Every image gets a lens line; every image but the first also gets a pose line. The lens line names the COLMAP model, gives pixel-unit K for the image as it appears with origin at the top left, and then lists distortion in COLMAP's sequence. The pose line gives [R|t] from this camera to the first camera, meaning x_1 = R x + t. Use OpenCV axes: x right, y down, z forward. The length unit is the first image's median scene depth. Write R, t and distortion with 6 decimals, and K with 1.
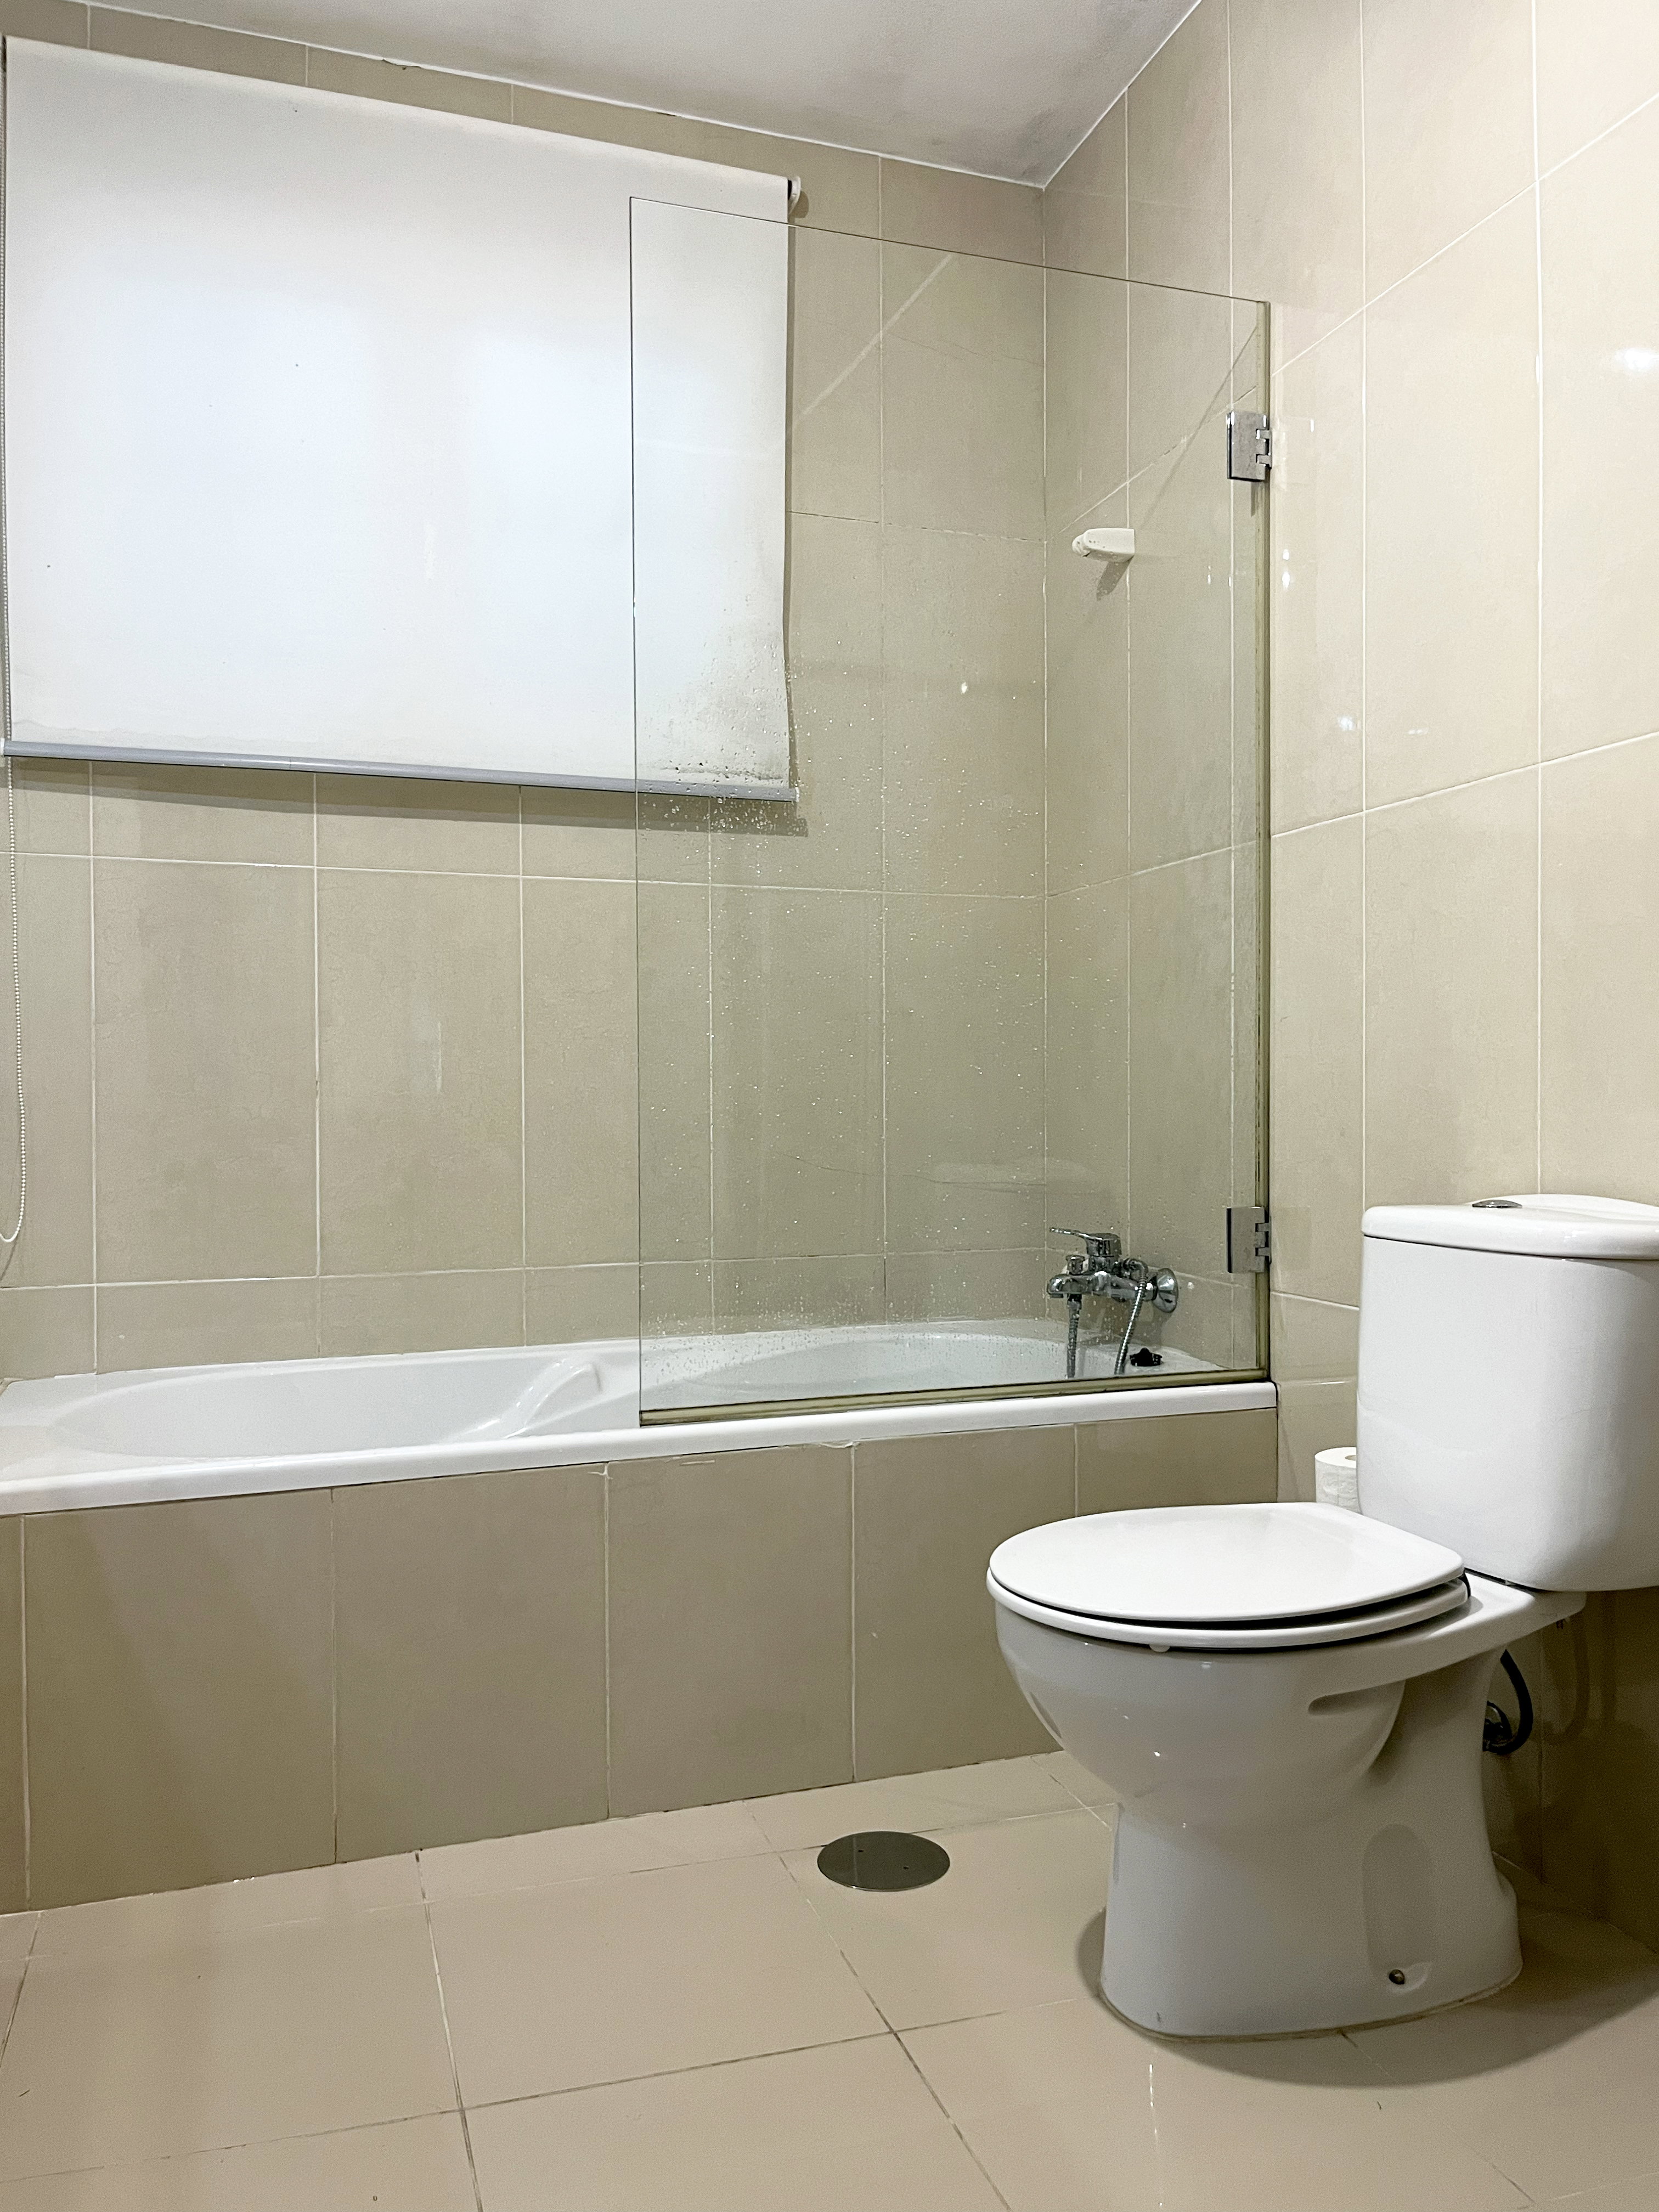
lens RADIAL K [[1668.0, 0, 836.1], [0, 1668.0, 1110.6], [0, 0, 1]] dist [-0.005679, -0.009940]
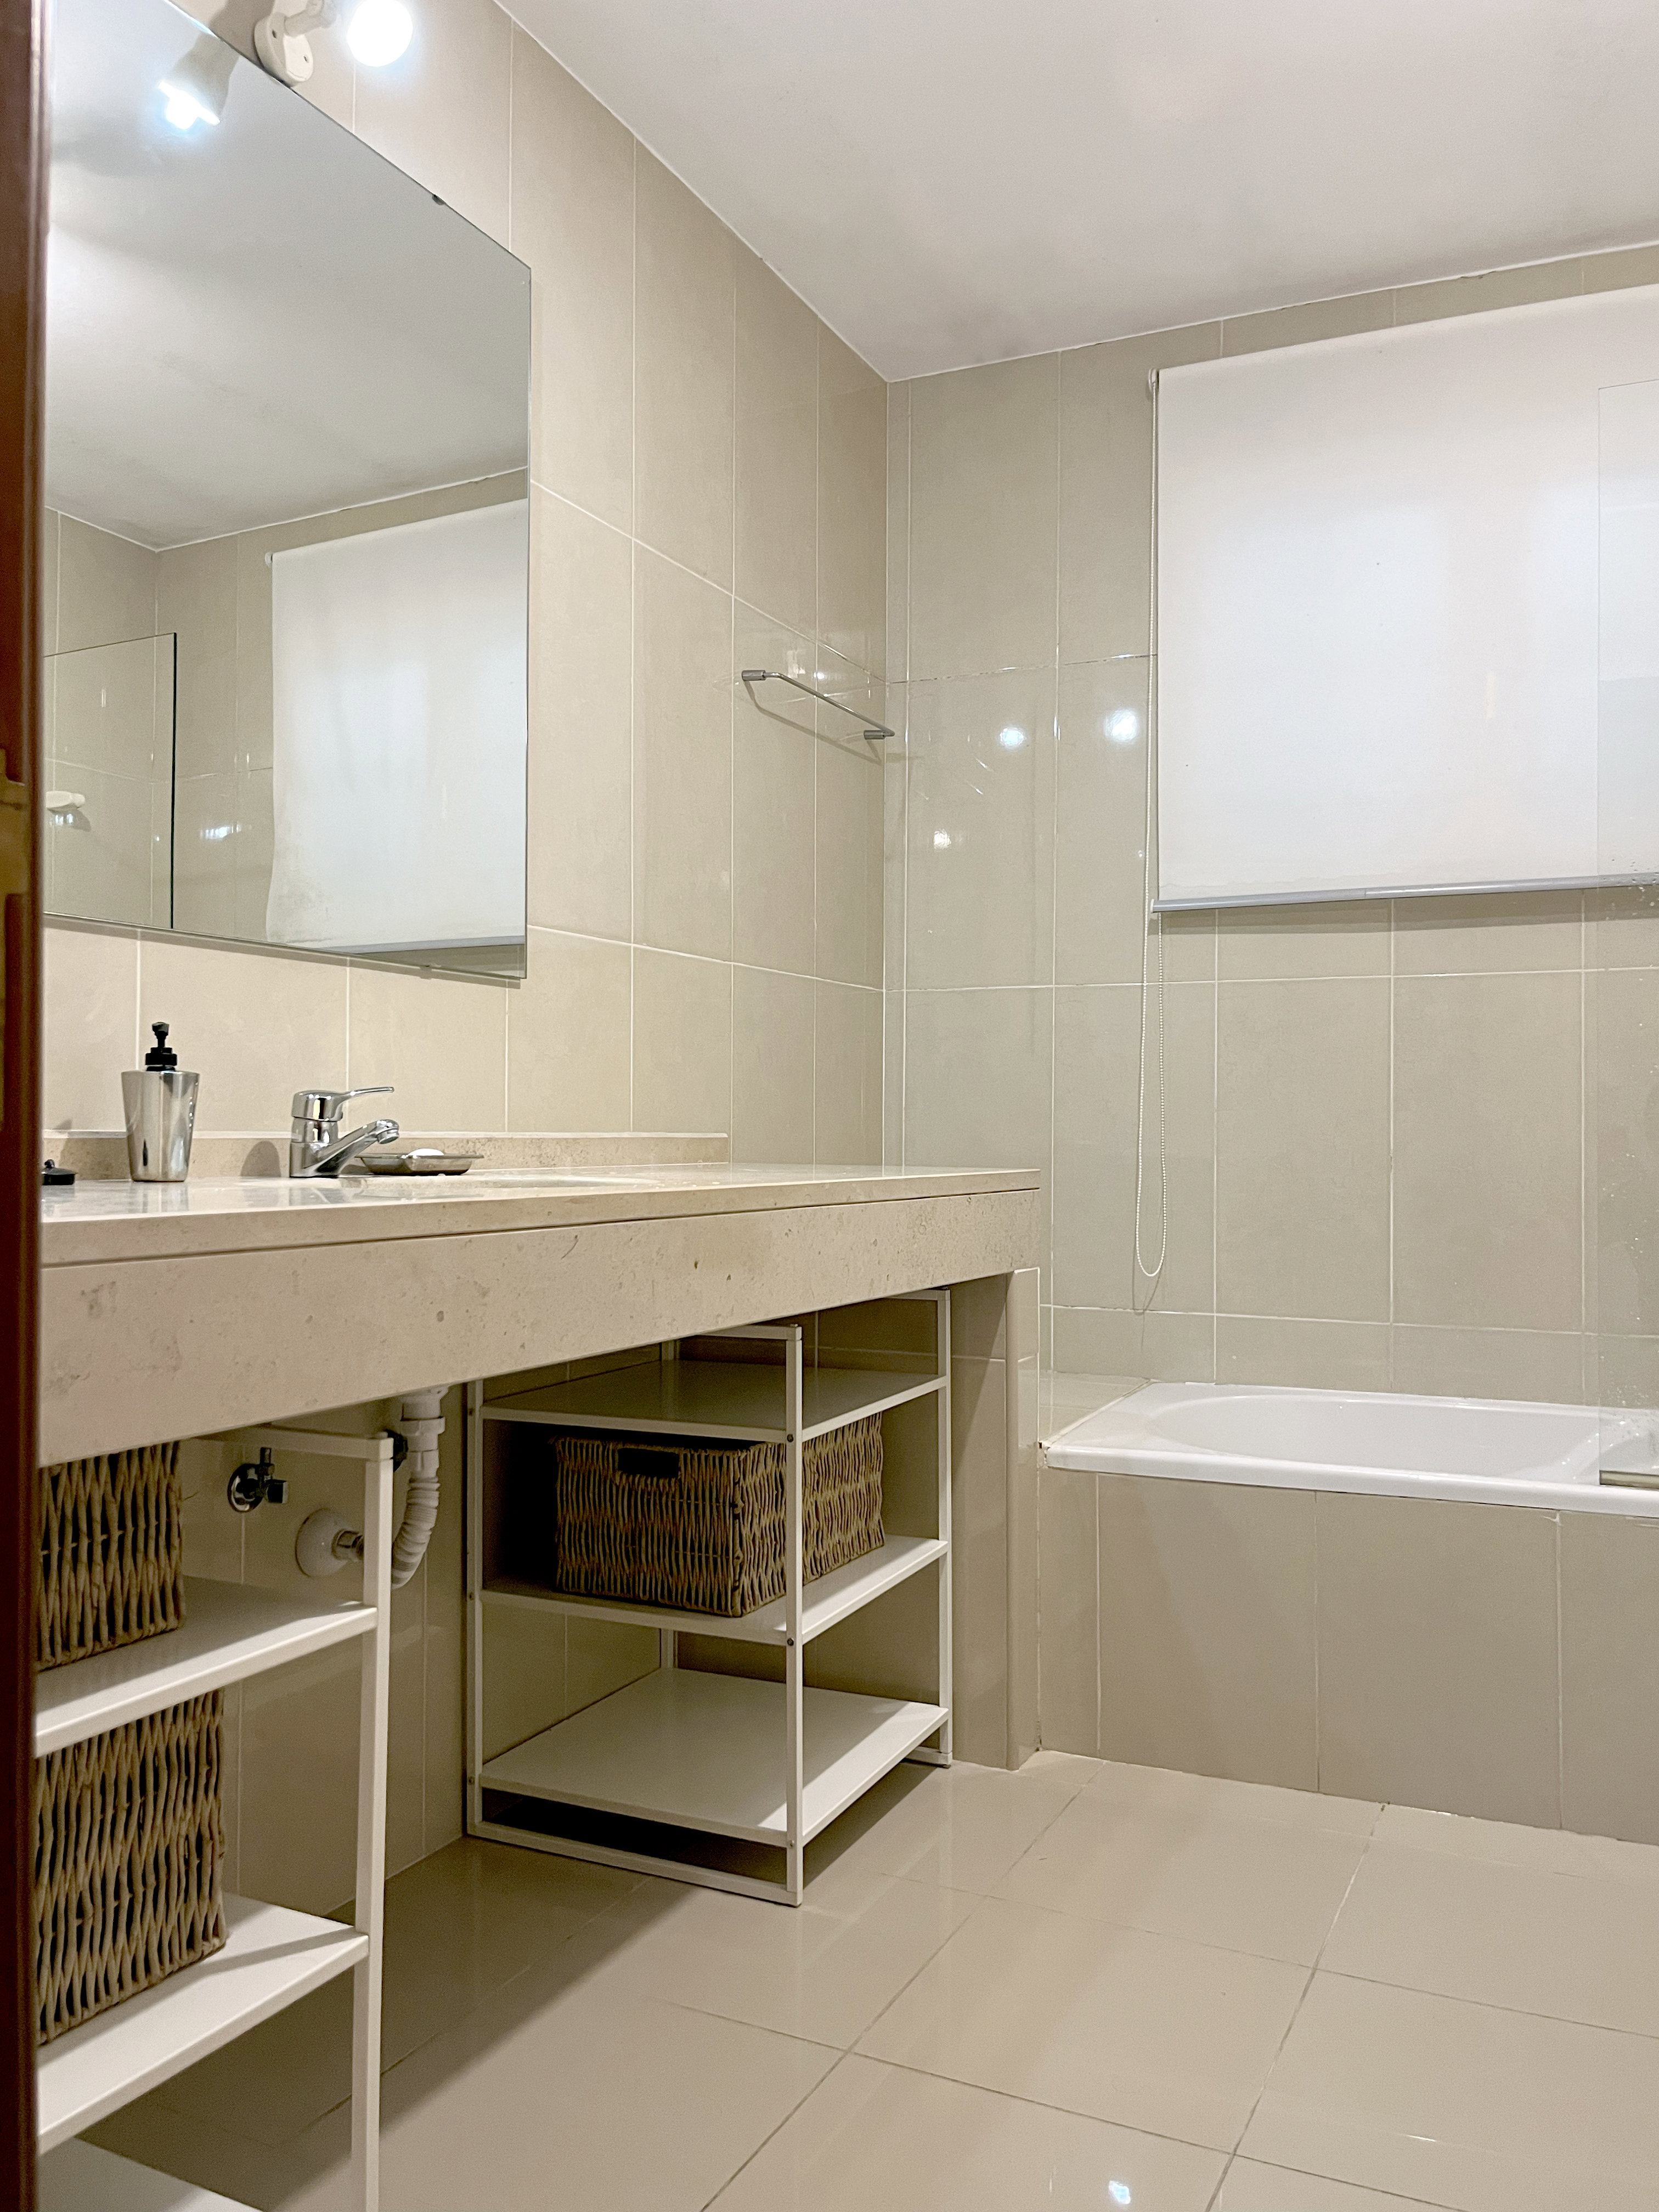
lens RADIAL K [[1668.0, 0, 826.6], [0, 1668.0, 1102.1], [0, 0, 1]] dist [-0.005679, -0.009940]
pose [[0.710875, -0.003769, -0.703309, 0.295529], [-0.011815, 0.999781, -0.017299, -0.040010], [0.703219, 0.020607, 0.710674, -0.153388]]
